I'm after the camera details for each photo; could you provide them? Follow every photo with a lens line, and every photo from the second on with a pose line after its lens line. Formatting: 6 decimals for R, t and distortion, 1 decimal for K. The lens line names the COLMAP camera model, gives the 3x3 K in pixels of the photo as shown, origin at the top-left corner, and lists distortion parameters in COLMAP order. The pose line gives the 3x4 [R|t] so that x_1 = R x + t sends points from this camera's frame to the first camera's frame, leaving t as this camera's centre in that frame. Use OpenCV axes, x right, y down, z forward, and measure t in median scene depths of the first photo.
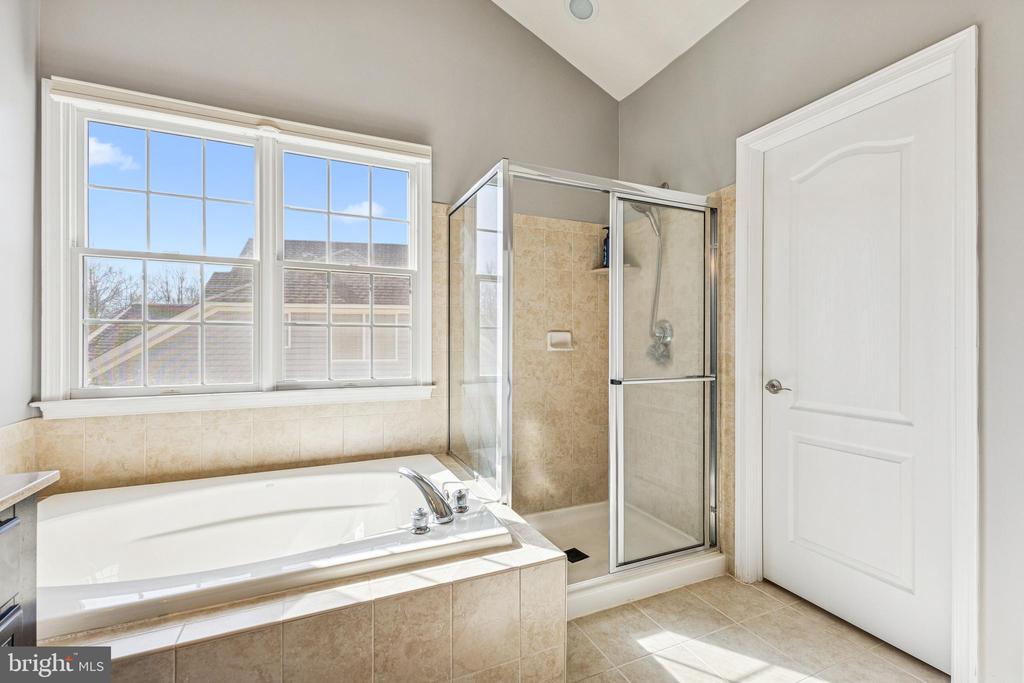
lens RADIAL K [[454.6, 0, 518.7], [0, 454.6, 333.9], [0, 0, 1]] dist [0.002969, 0.001271]
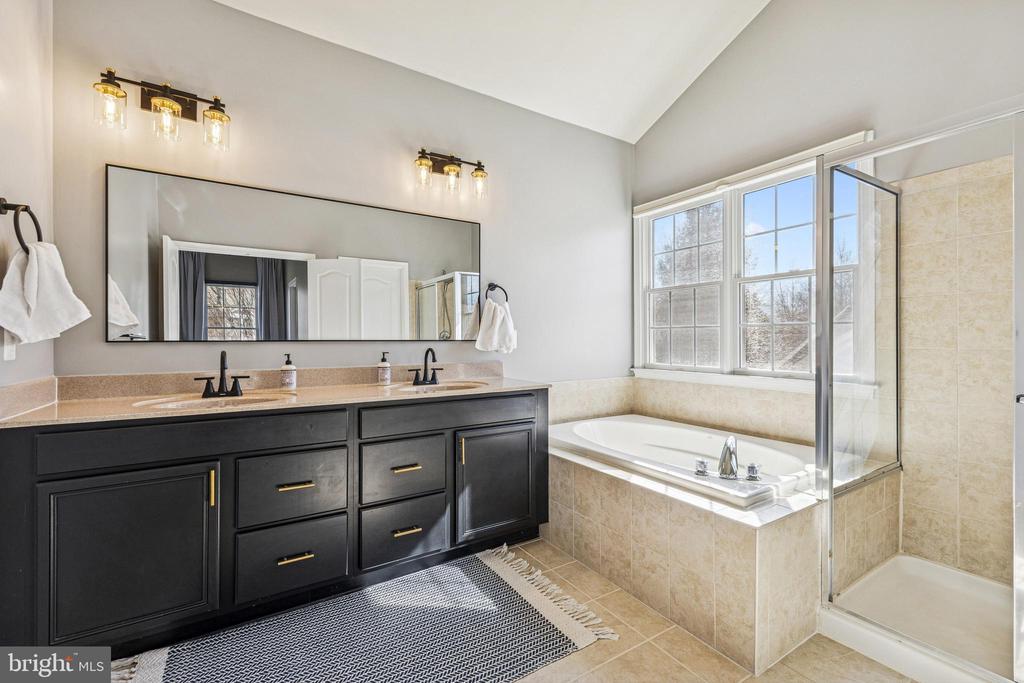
lens RADIAL K [[454.6, 0, 515.5], [0, 454.6, 342.1], [0, 0, 1]] dist [0.002969, 0.001271]
pose [[0.118685, -0.000939, -0.992932, 0.839576], [0.006840, 0.999977, -0.000128, 0.025976], [0.992908, -0.006776, 0.118688, 0.219262]]
